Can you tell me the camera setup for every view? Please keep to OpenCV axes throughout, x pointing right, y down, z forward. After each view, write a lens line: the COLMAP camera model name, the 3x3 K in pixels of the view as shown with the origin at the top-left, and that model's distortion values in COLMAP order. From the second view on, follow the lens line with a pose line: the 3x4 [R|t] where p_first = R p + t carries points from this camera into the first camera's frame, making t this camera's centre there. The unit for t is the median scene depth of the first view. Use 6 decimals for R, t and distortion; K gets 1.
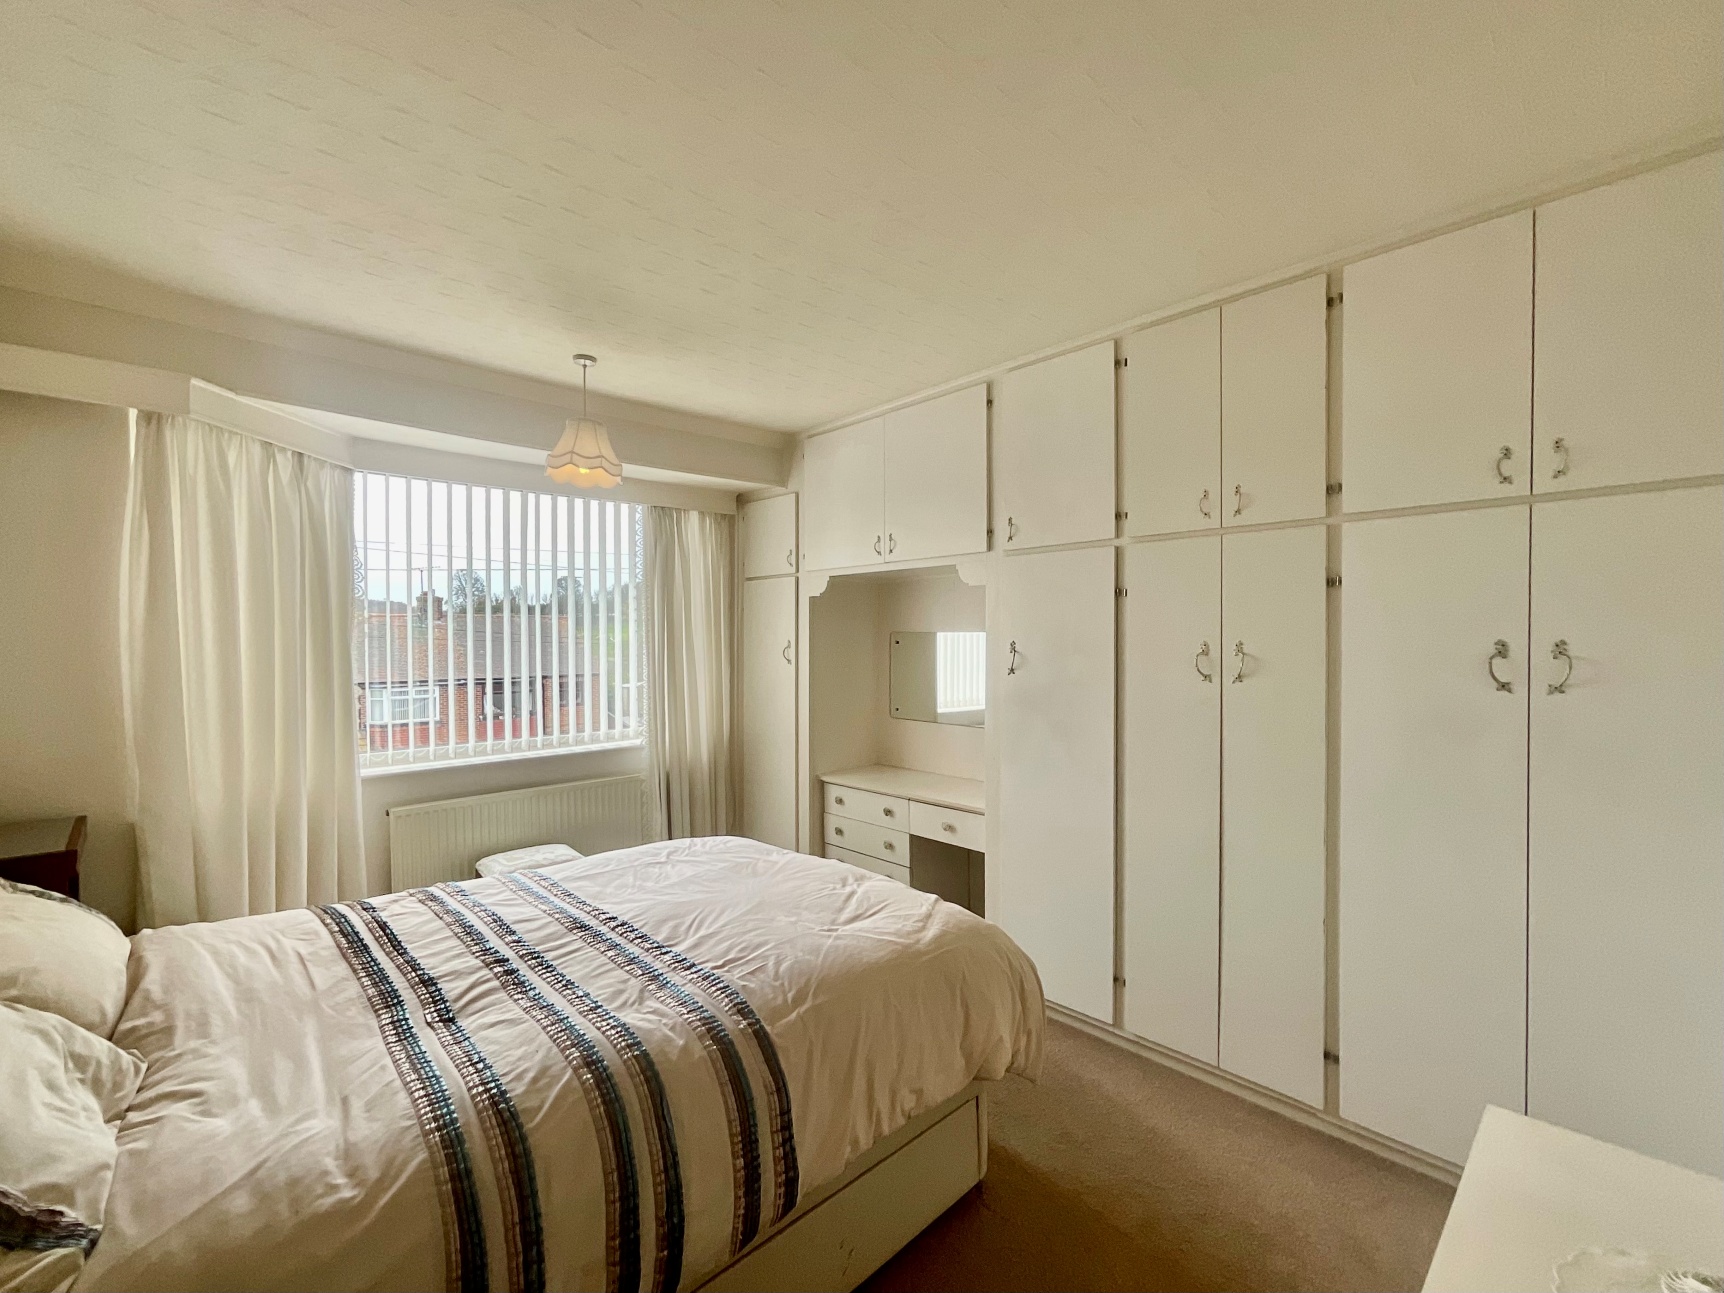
lens RADIAL K [[740.6, 0, 855.0], [0, 740.6, 649.0], [0, 0, 1]] dist [0.000608, 0.000112]
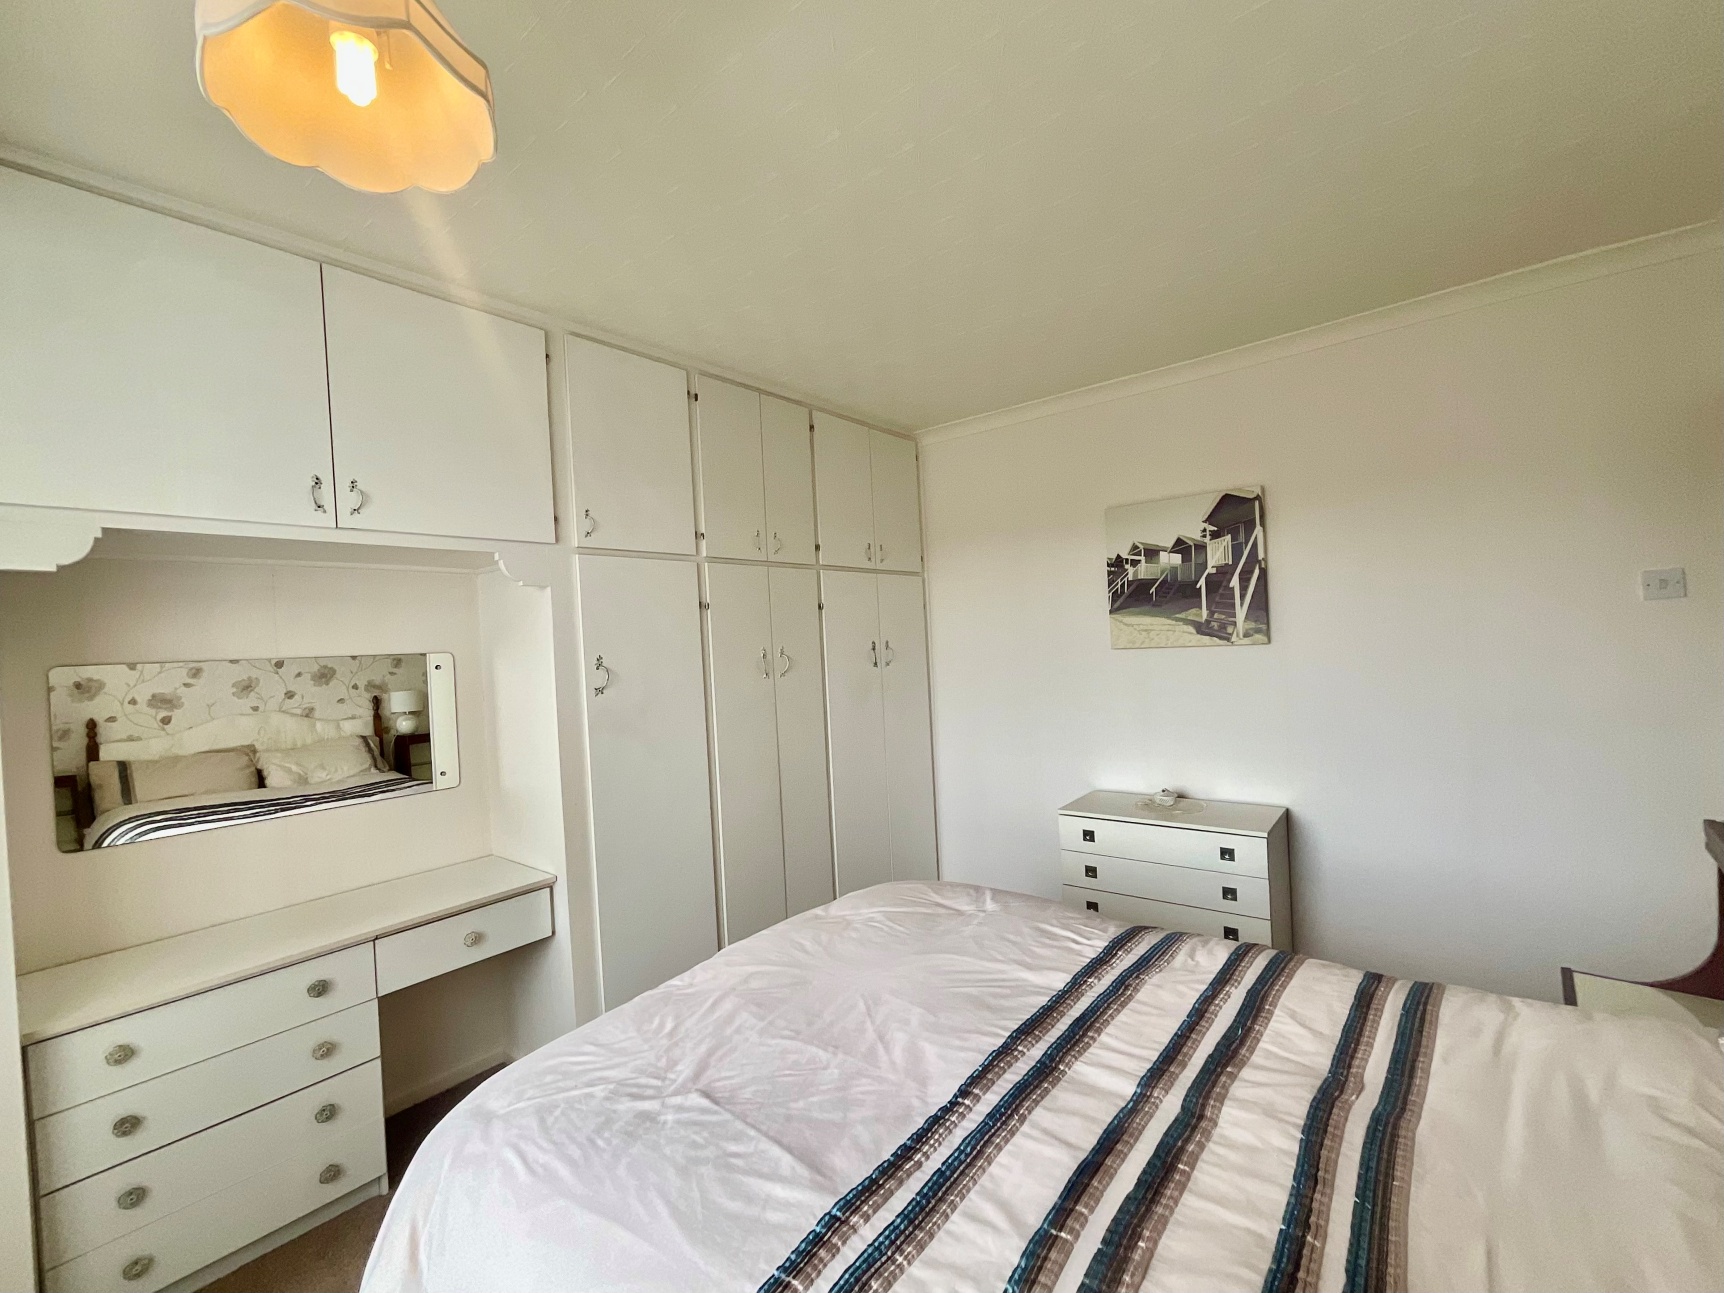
lens RADIAL K [[740.6, 0, 855.0], [0, 740.6, 649.0], [0, 0, 1]] dist [0.000608, 0.000112]
pose [[-0.129744, 0.005581, 0.991532, -0.835424], [0.068241, 0.997663, 0.003314, -0.000969], [-0.989196, 0.068093, -0.129822, 1.035768]]
